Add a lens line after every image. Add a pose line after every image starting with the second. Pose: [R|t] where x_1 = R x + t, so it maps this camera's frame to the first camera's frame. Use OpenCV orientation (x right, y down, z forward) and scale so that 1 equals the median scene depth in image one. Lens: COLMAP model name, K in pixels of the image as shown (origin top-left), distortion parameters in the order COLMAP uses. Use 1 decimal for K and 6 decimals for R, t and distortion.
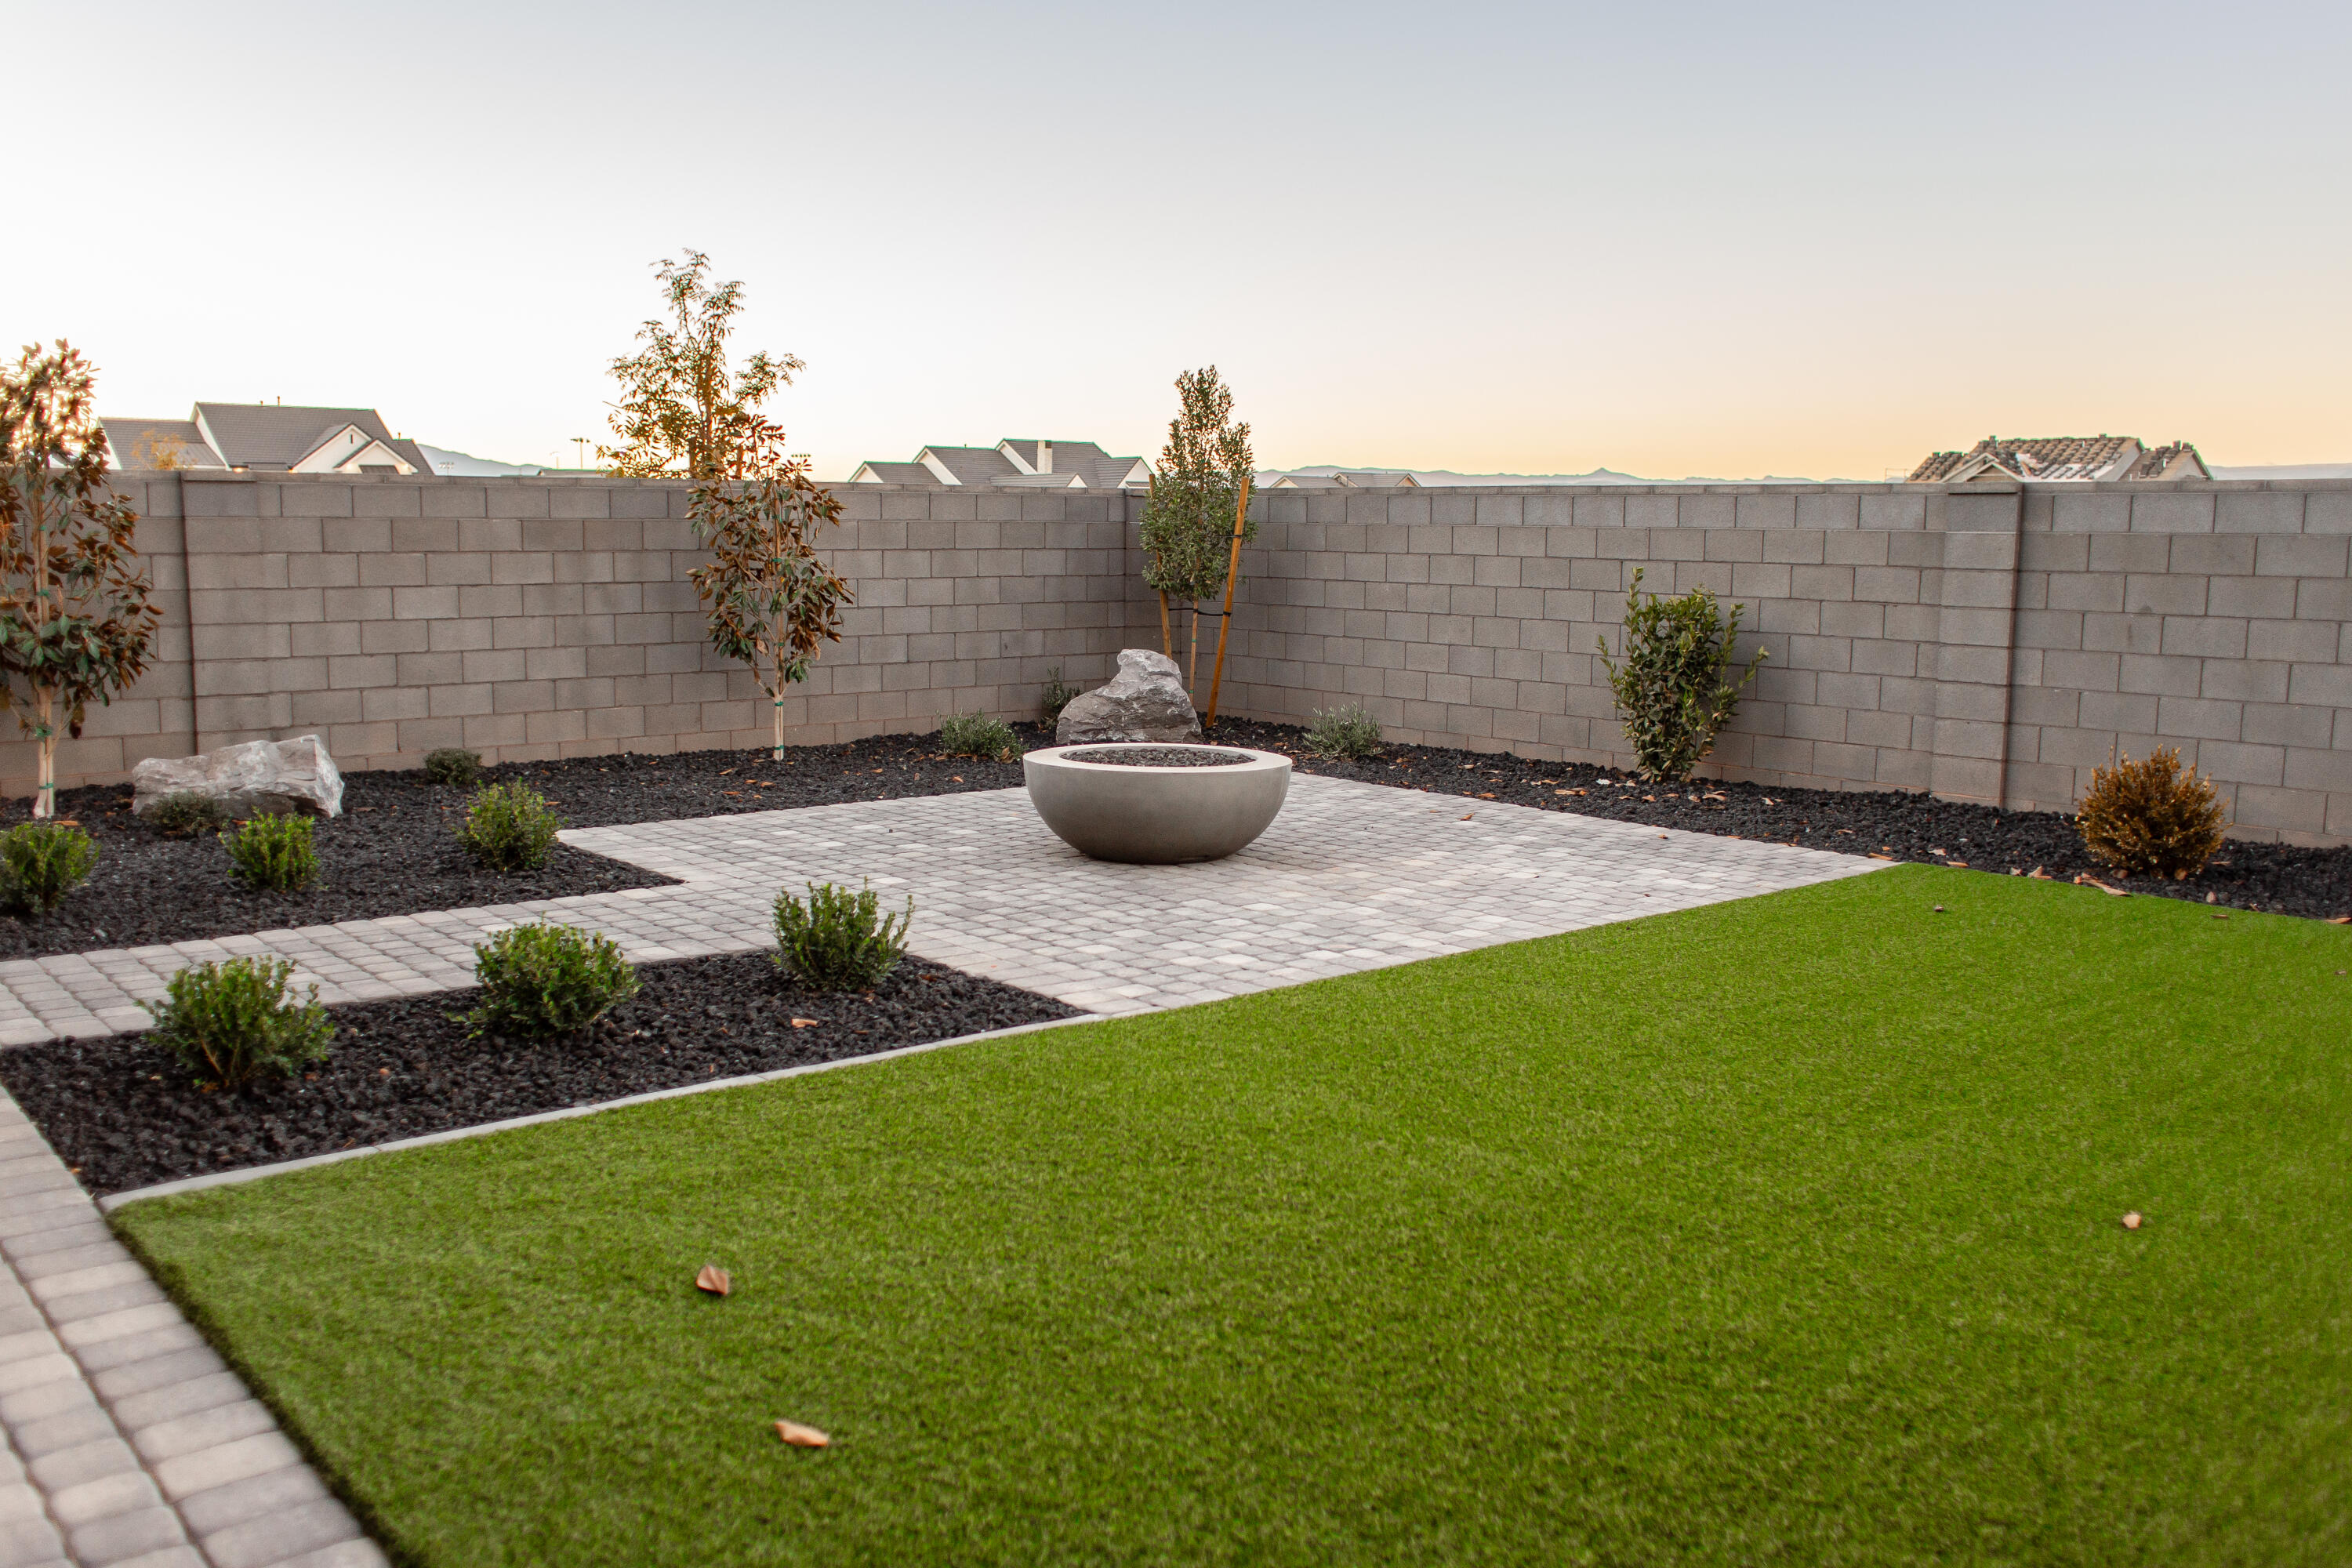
lens RADIAL K [[1918.3, 0, 1158.7], [0, 1918.3, 789.9], [0, 0, 1]] dist [-0.056104, 0.056125]
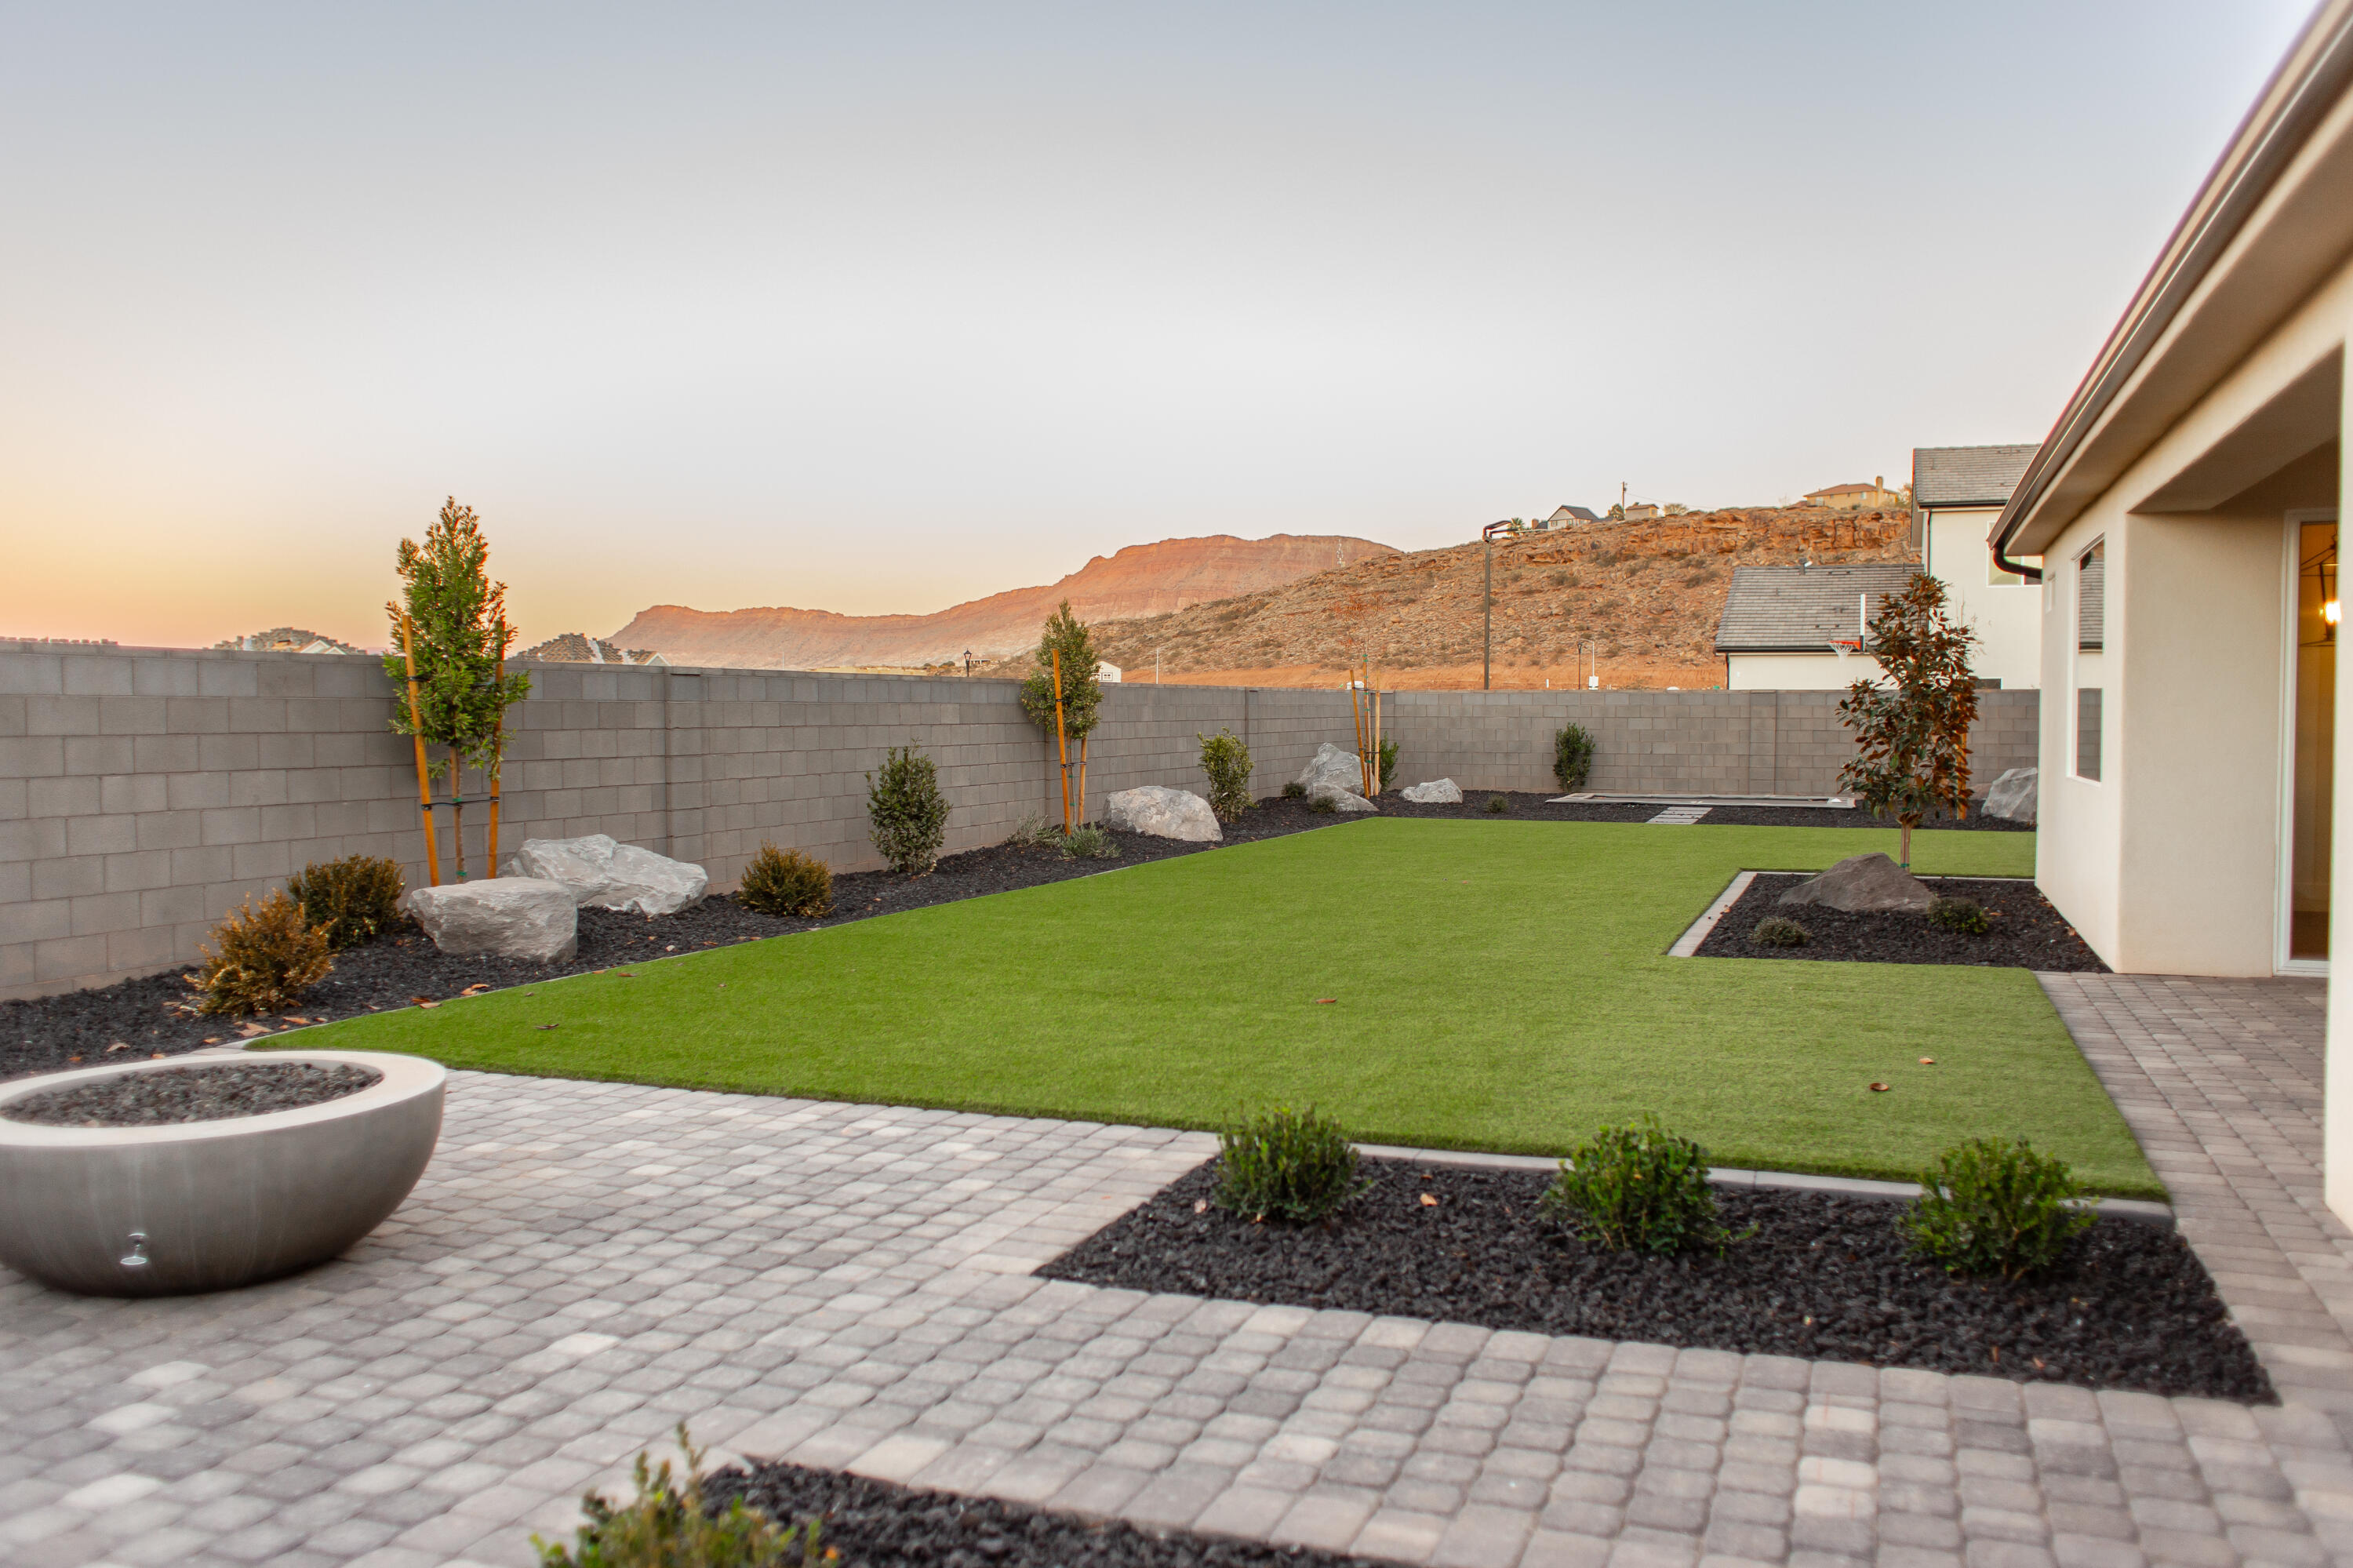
lens RADIAL K [[1919.2, 0, 1176.6], [0, 1919.2, 773.0], [0, 0, 1]] dist [-0.056104, 0.056125]
pose [[-0.470746, -0.044715, 0.881135, -0.482164], [0.105735, 0.988658, 0.106661, -0.110222], [-0.875910, 0.143377, -0.460679, 0.754863]]
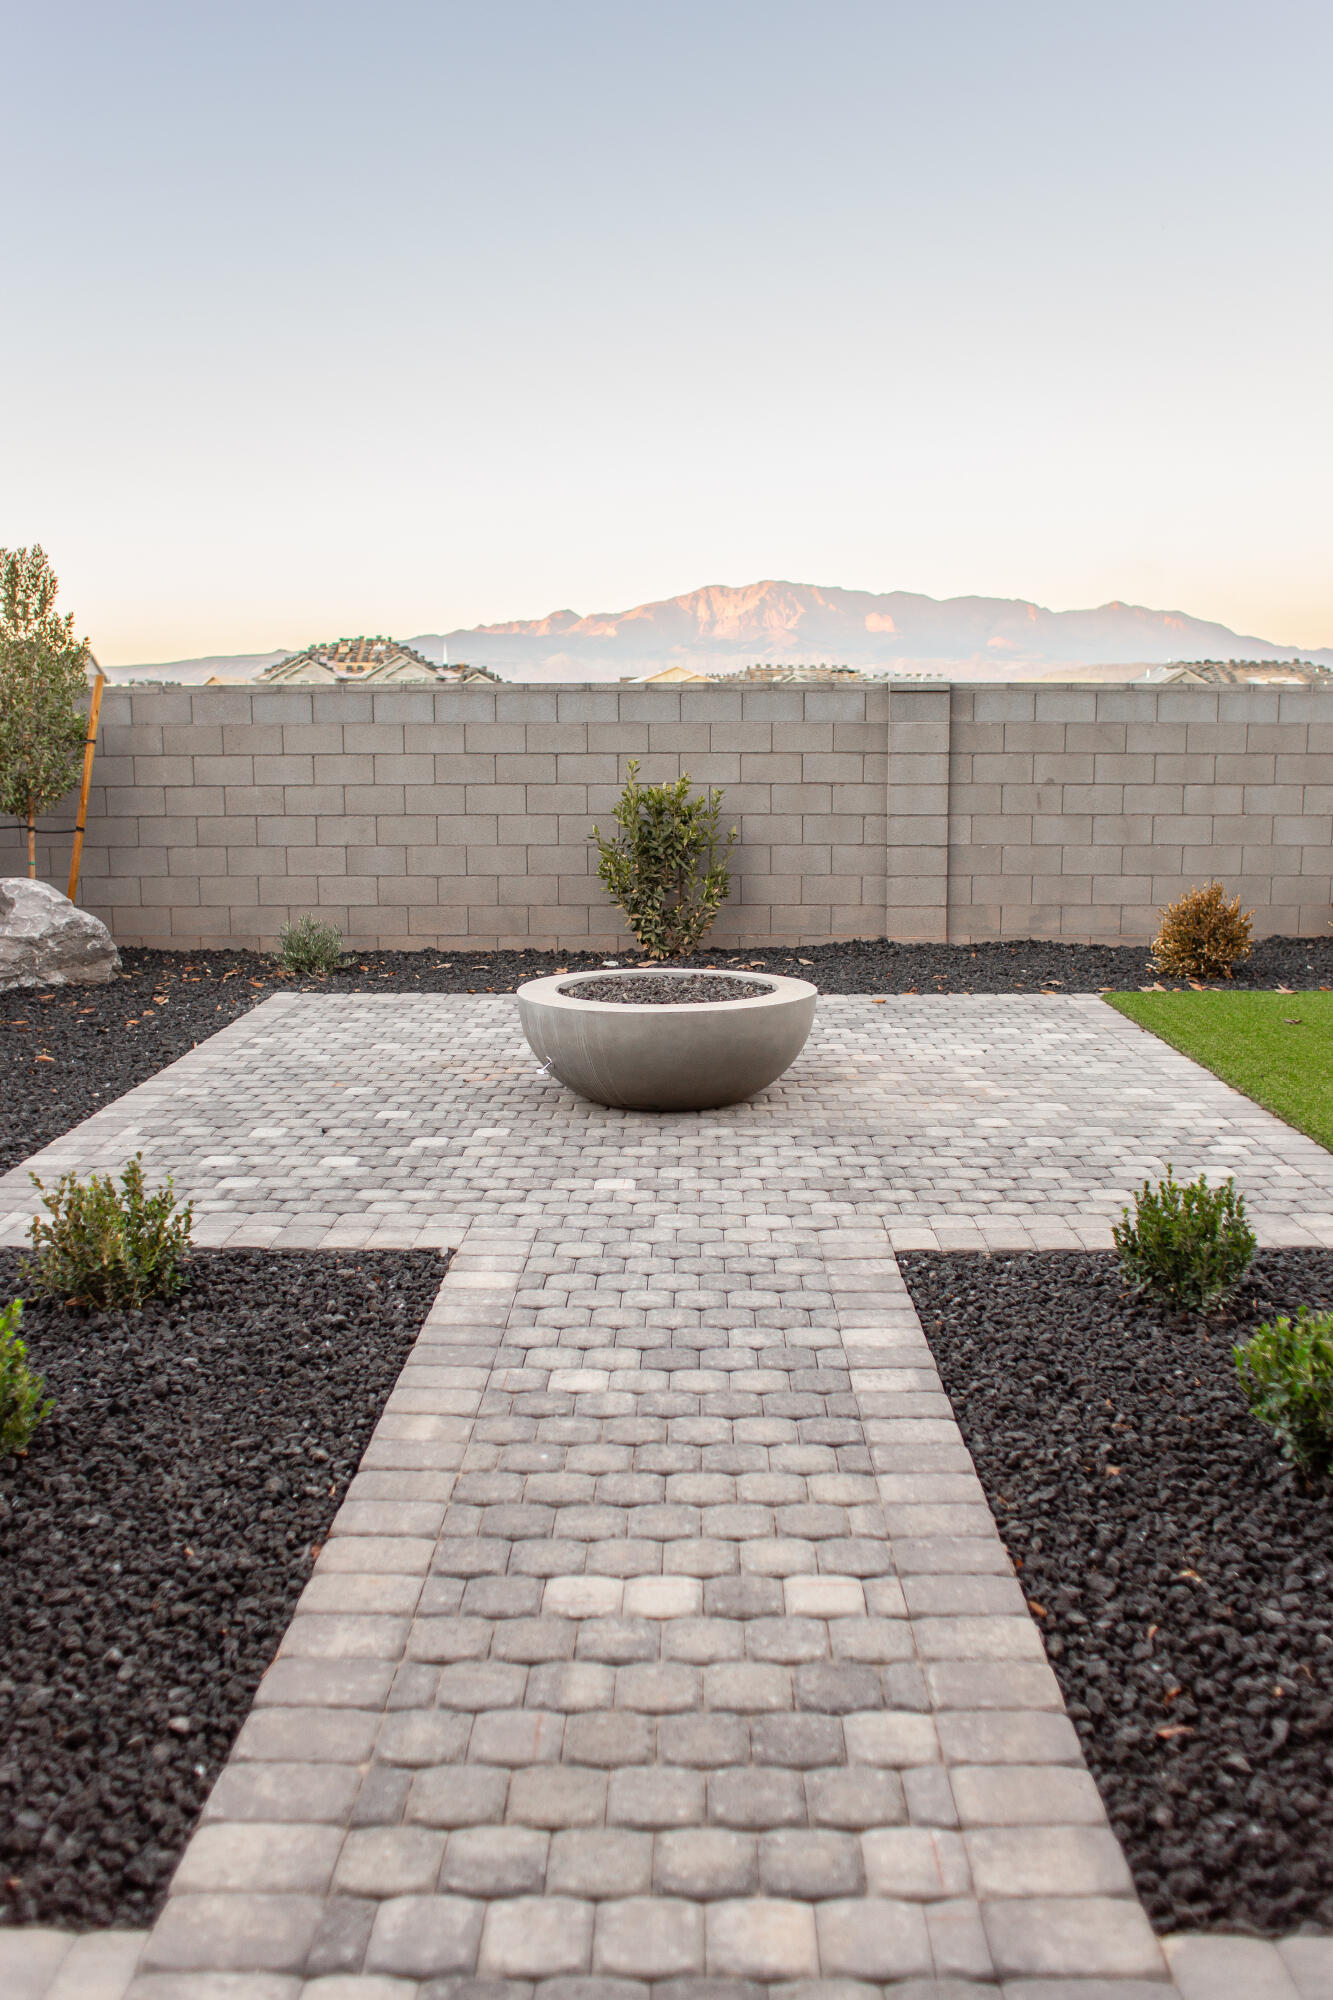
lens RADIAL K [[1631.2, 0, 582.7], [0, 1631.2, 973.8], [0, 0, 1]] dist [-0.056104, 0.056125]
pose [[0.679692, -0.130390, 0.721815, -0.442201], [0.110645, 0.991039, 0.074835, -0.069534], [-0.725104, 0.029000, 0.688028, 0.394708]]
